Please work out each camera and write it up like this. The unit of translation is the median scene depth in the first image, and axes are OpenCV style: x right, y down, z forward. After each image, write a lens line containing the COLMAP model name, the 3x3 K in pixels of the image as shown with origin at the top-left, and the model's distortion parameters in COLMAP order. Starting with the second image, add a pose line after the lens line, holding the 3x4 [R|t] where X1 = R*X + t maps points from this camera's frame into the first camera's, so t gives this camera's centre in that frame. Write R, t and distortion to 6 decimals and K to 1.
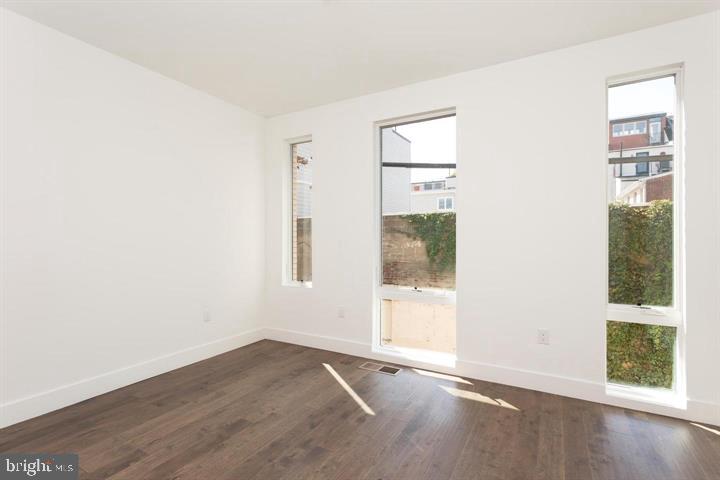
lens RADIAL K [[350.2, 0, 360.5], [0, 350.2, 239.4], [0, 0, 1]] dist [0.002487, 0.000417]
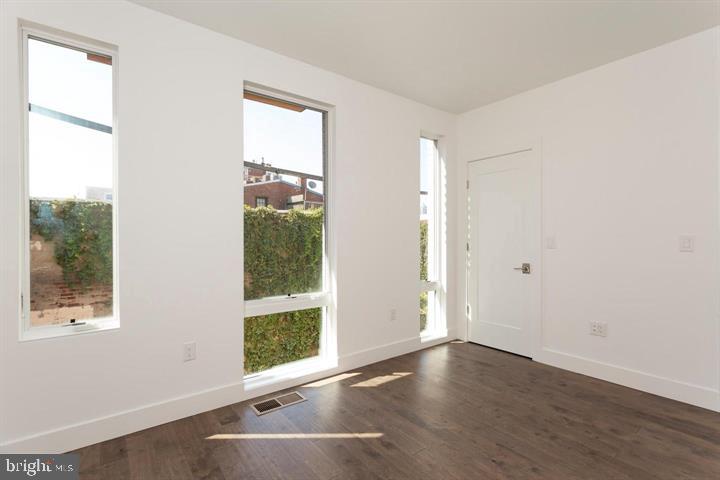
lens RADIAL K [[350.2, 0, 360.7], [0, 350.2, 239.6], [0, 0, 1]] dist [0.002487, 0.000417]
pose [[0.375893, -0.004755, 0.926651, -0.629250], [0.001297, 0.999989, 0.004605, -0.001766], [-0.926662, -0.000530, 0.375895, 0.556107]]
